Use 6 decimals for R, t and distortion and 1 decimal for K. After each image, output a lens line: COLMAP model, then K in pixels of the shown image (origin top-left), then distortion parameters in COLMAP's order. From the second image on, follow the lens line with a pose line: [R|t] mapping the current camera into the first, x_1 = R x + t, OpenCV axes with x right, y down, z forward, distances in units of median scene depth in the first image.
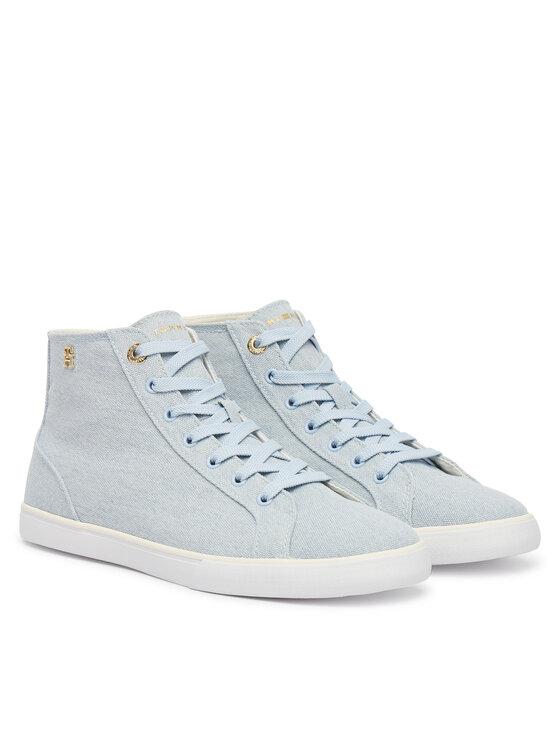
lens RADIAL K [[2091.8, 0, 280.1], [0, 2091.8, 372.9], [0, 0, 1]] dist [-0.175844, 0.000000]
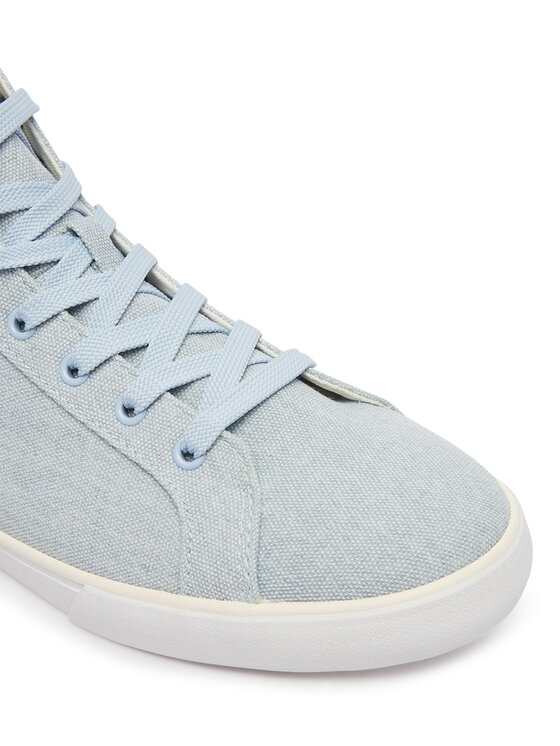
lens RADIAL K [[924.0, 0, 278.6], [0, 924.0, 373.1], [0, 0, 1]] dist [-0.044244, 0.000000]
pose [[0.988250, -0.136481, 0.068814, 0.001080], [0.093461, 0.895815, 0.434488, -0.048735], [-0.120944, -0.422951, 0.898045, 0.810554]]
